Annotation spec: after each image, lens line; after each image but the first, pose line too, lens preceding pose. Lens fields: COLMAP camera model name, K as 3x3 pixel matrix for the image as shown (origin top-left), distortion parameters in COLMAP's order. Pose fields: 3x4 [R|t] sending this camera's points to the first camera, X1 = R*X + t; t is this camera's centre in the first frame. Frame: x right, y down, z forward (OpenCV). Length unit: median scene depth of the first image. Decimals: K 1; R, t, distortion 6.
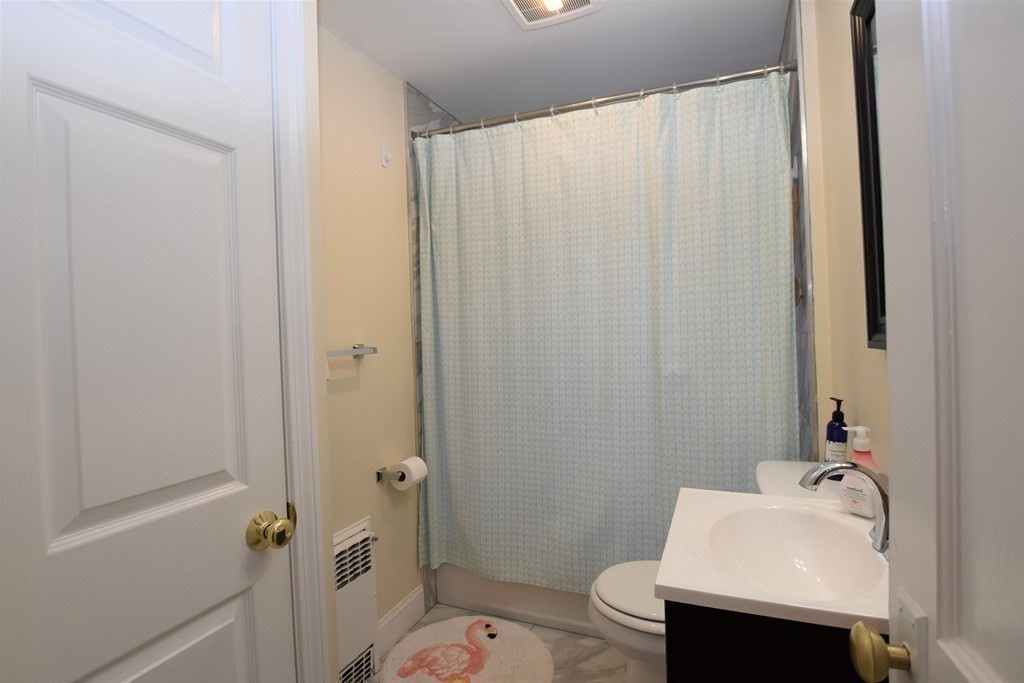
lens RADIAL K [[499.7, 0, 515.2], [0, 499.7, 334.1], [0, 0, 1]] dist [-0.015794, -0.000192]
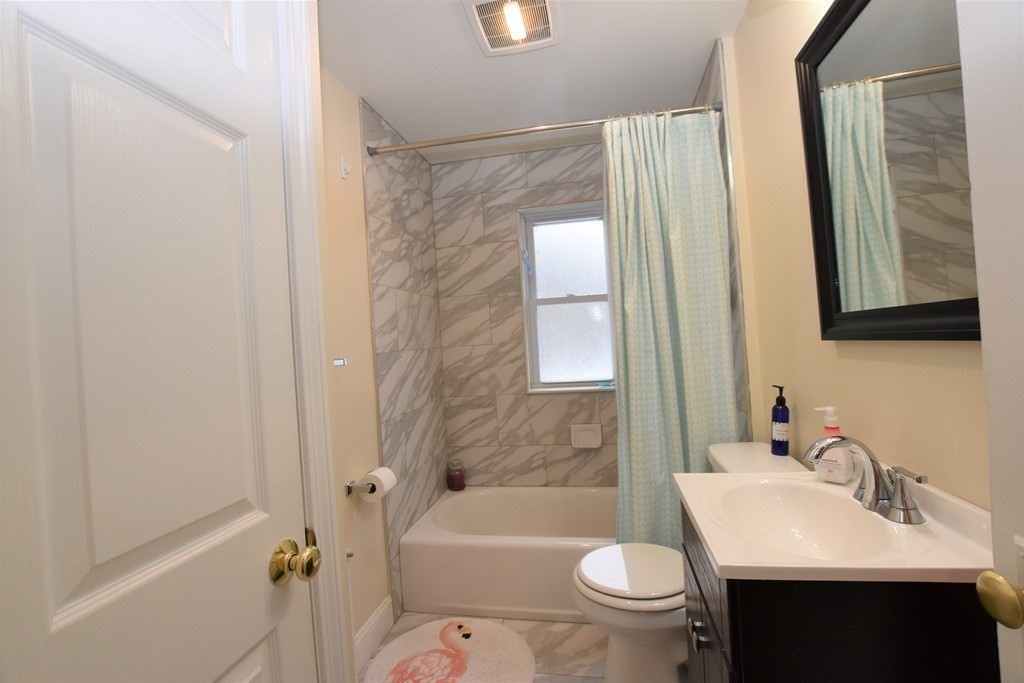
lens RADIAL K [[451.5, 0, 515.6], [0, 451.5, 335.8], [0, 0, 1]] dist [-0.015827, 0.000661]
pose [[0.978211, -0.027000, 0.205851, -0.151368], [0.031830, 0.999289, -0.020188, 0.010747], [-0.205159, 0.026301, 0.978375, 0.068553]]
